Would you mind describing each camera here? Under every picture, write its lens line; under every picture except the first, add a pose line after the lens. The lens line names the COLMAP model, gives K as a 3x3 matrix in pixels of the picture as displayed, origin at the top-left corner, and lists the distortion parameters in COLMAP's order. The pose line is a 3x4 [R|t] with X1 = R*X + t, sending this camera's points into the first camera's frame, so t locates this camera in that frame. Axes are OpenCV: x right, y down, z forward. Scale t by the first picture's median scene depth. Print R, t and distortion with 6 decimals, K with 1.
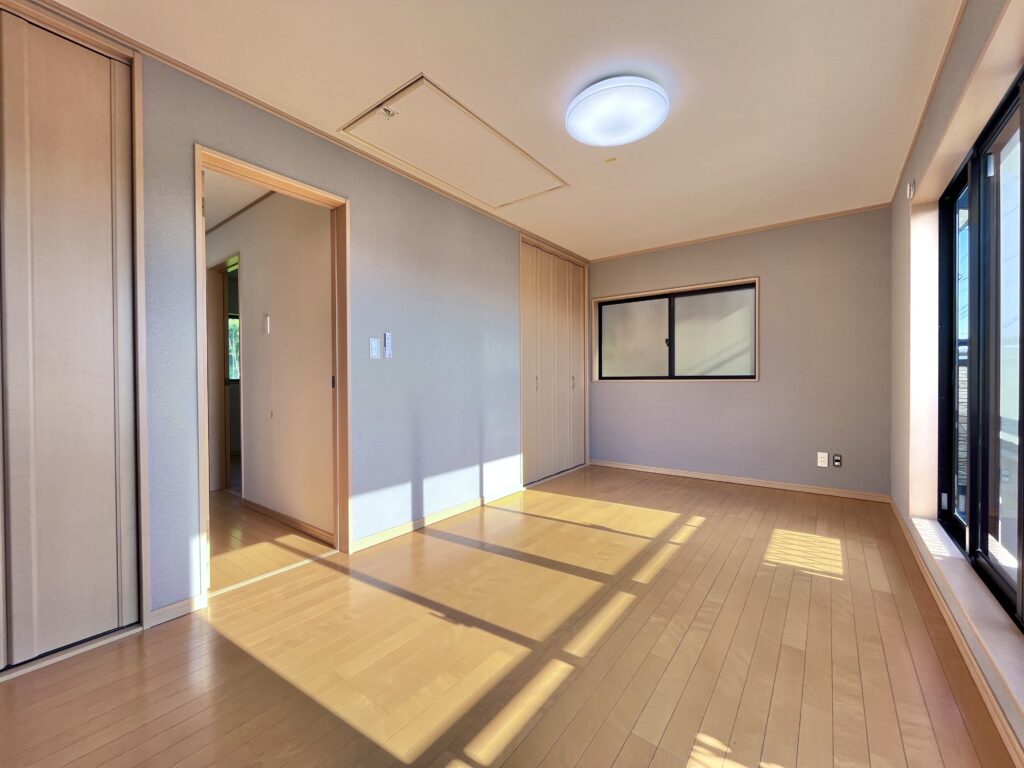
lens RADIAL K [[419.3, 0, 514.2], [0, 419.3, 385.9], [0, 0, 1]] dist [-0.002378, 0.000190]
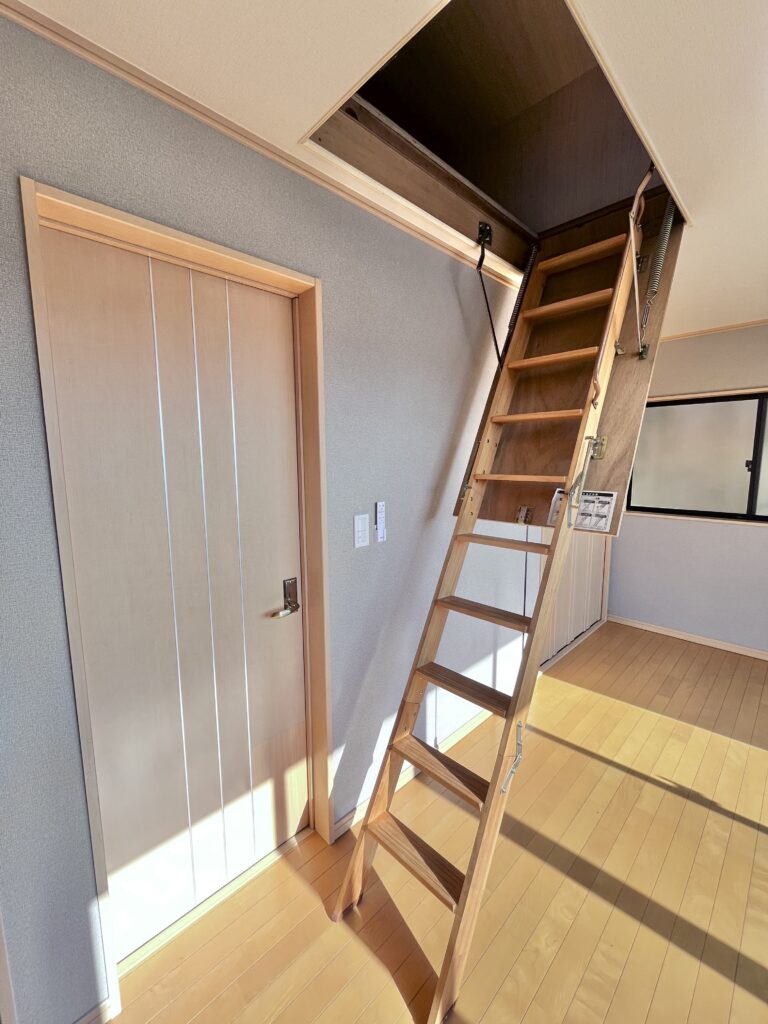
lens RADIAL K [[419.3, 0, 388.0], [0, 419.3, 512.2], [0, 0, 1]] dist [-0.002378, 0.000190]
pose [[0.989613, 0.017977, -0.142632, -0.200757], [-0.000548, 0.992615, 0.121307, -0.185736], [0.143759, -0.119969, 0.982314, 0.388532]]
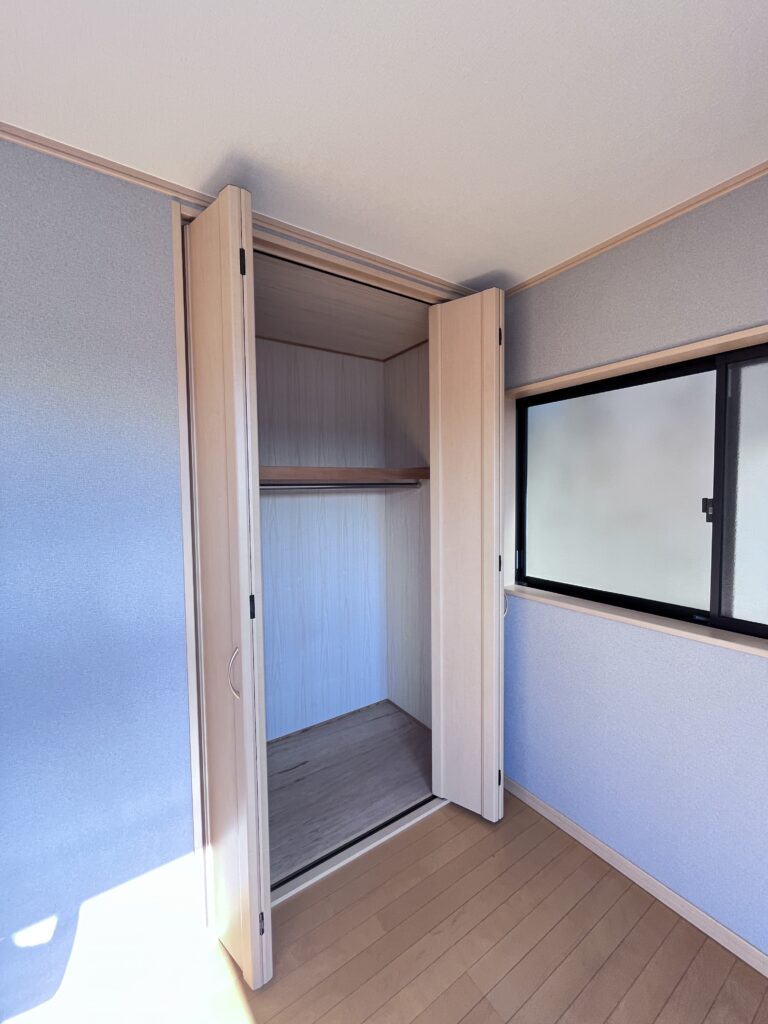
lens RADIAL K [[419.3, 0, 393.2], [0, 419.3, 512.9], [0, 0, 1]] dist [-0.002378, 0.000190]
pose [[0.950445, 0.010297, -0.310721, 0.393366], [0.004839, 0.998840, 0.047902, -0.196595], [0.310854, -0.047031, 0.949293, 1.034595]]
